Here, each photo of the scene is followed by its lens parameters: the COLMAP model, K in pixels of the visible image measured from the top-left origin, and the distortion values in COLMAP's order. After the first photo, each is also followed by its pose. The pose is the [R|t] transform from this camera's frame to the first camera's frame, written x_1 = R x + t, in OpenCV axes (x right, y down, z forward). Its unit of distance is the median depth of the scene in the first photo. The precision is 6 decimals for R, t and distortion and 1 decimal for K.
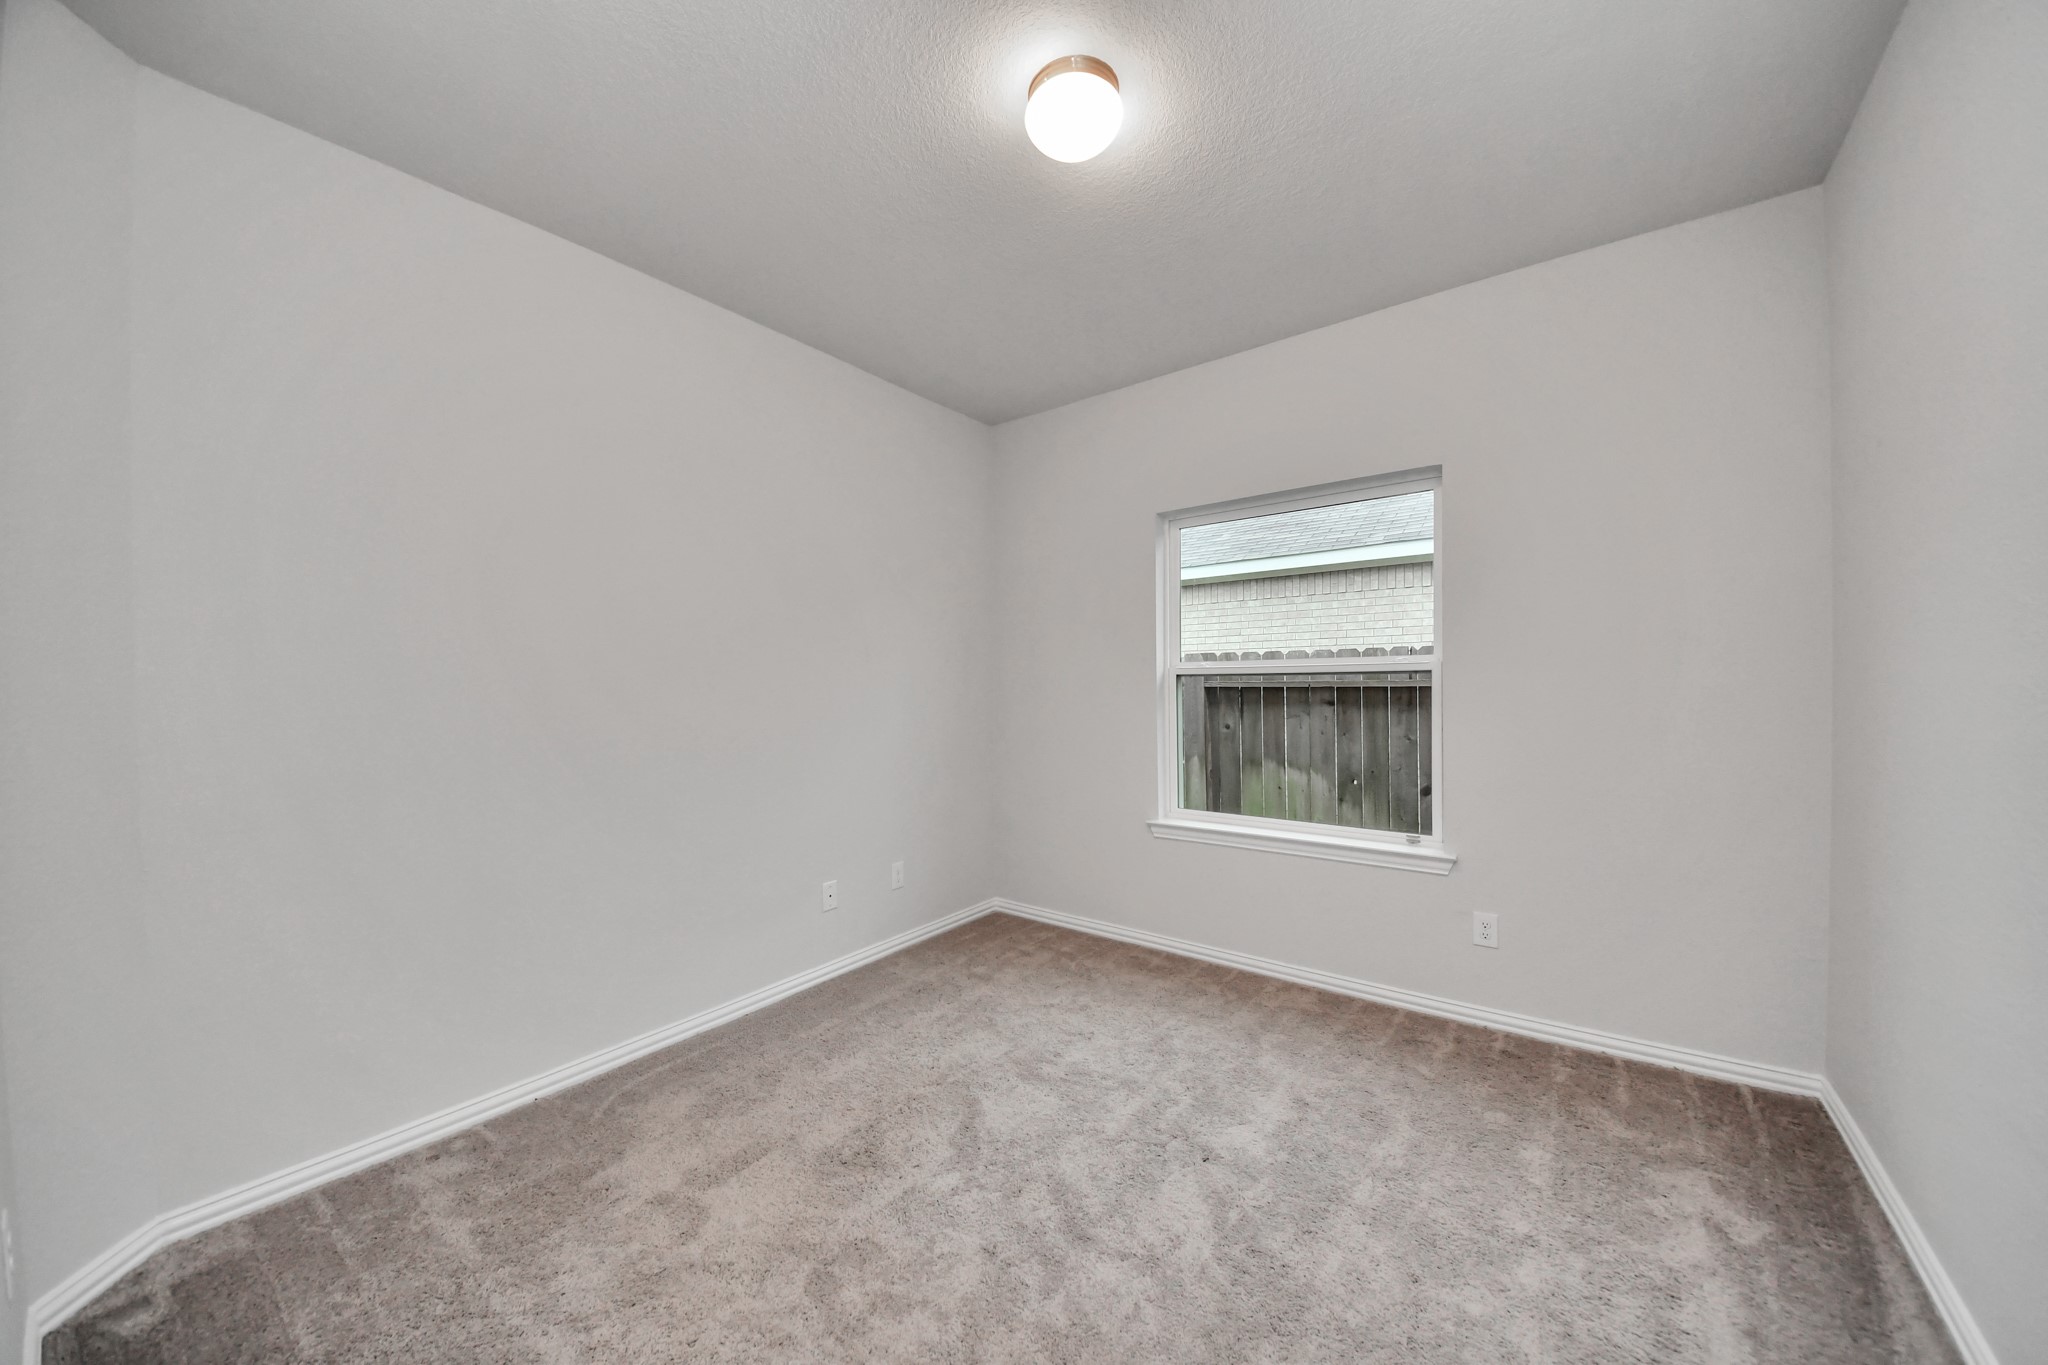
lens RADIAL K [[723.2, 0, 987.1], [0, 723.2, 689.0], [0, 0, 1]] dist [-0.000125, 0.000047]
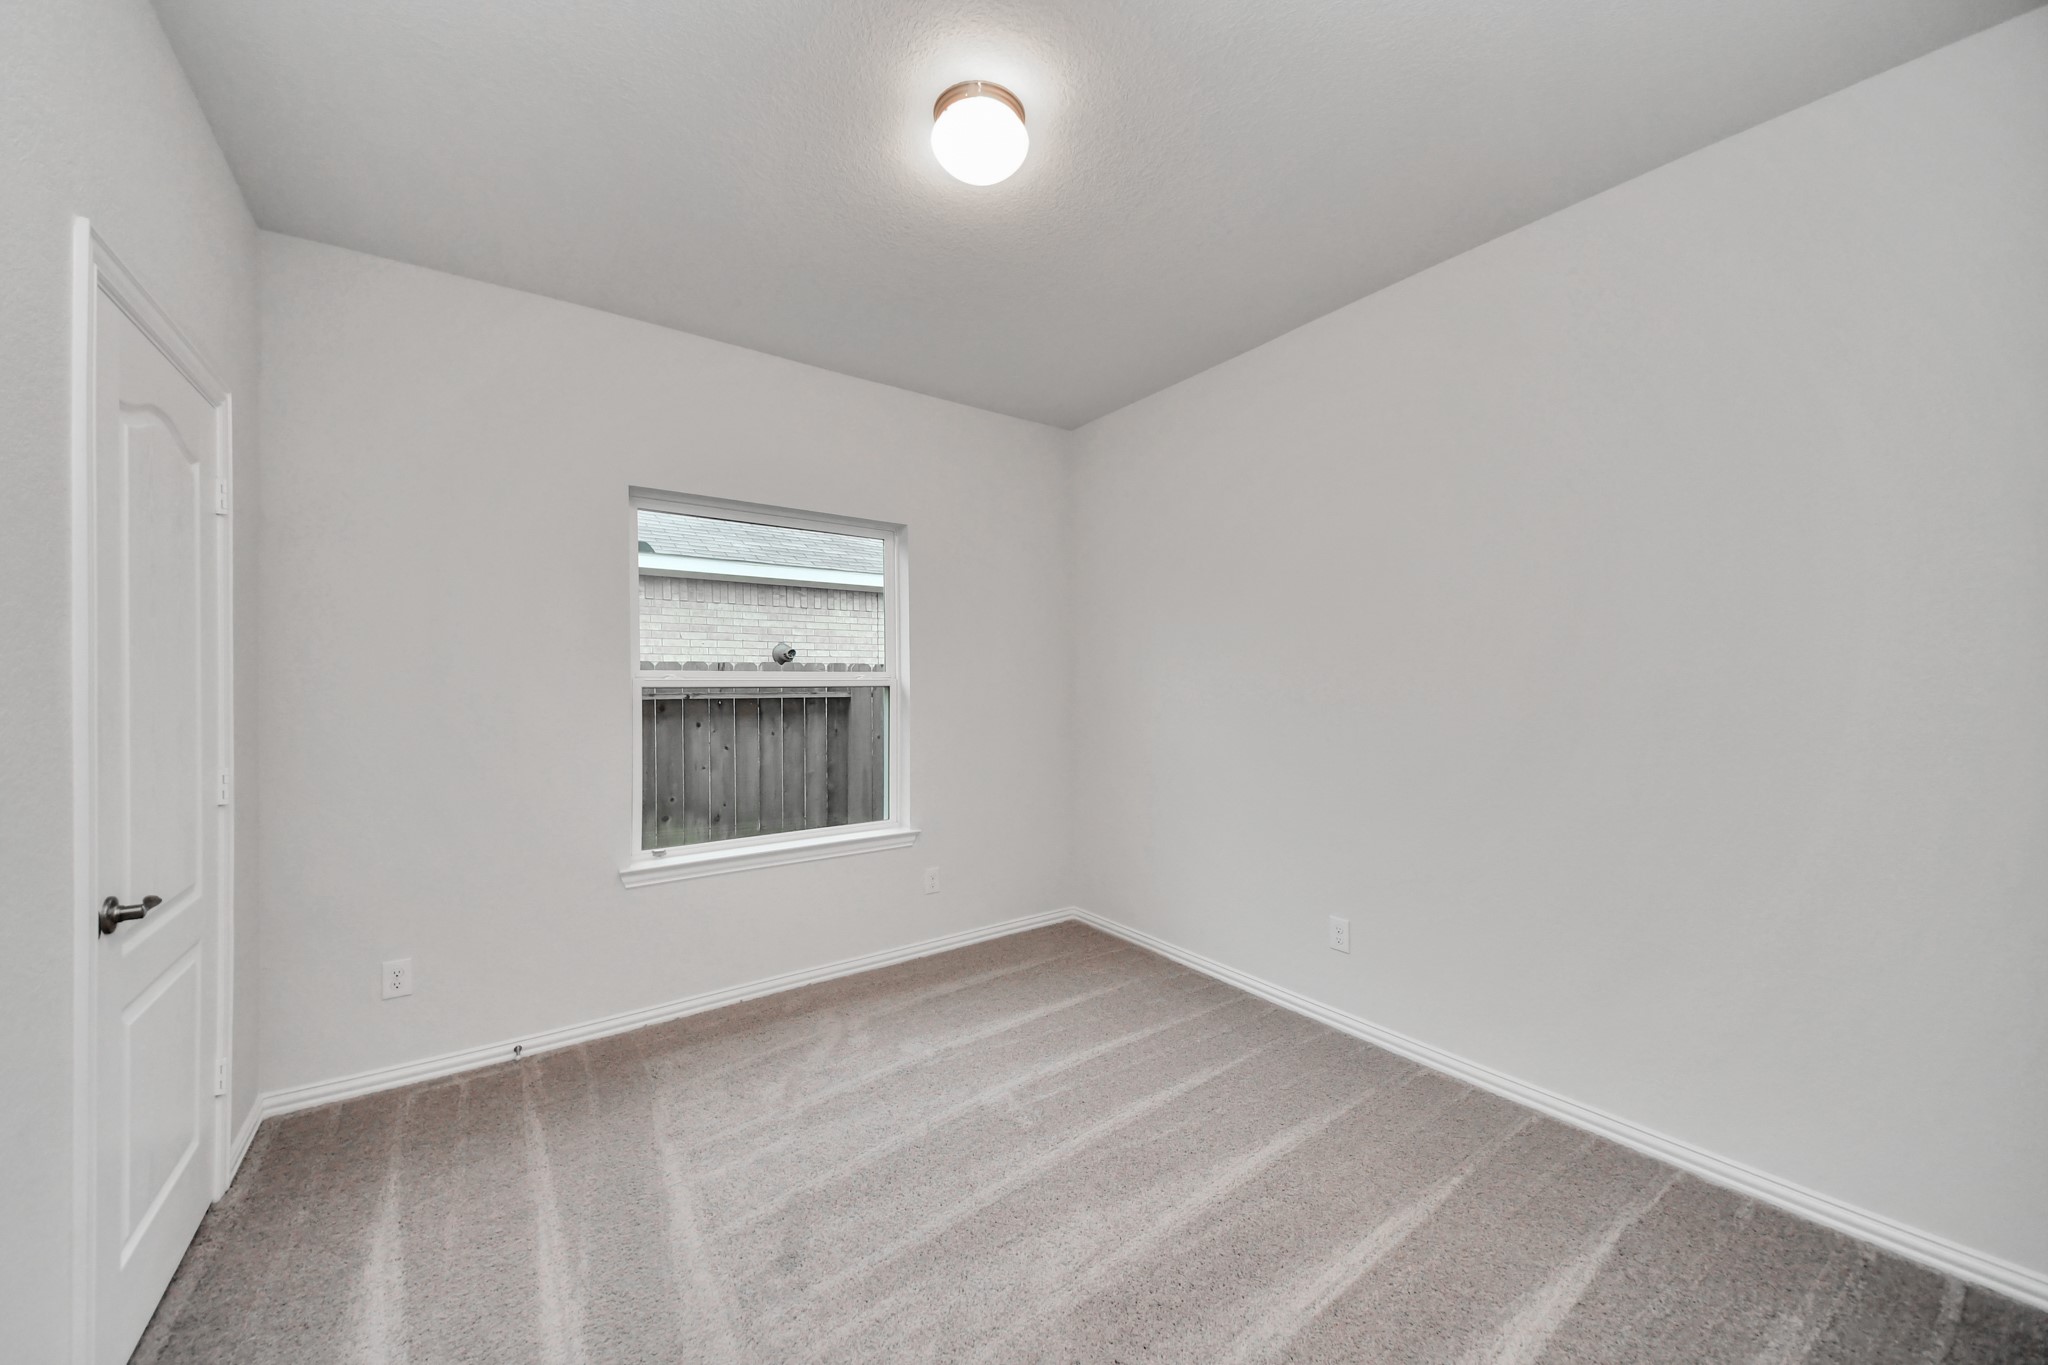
lens RADIAL K [[721.7, 0, 1040.4], [0, 721.7, 691.9], [0, 0, 1]] dist [-0.011269, 0.000066]
pose [[0.263556, 0.009418, 0.964598, -0.465078], [0.018030, 0.999730, -0.014688, 0.009688], [-0.964476, 0.021262, 0.263315, 0.397721]]
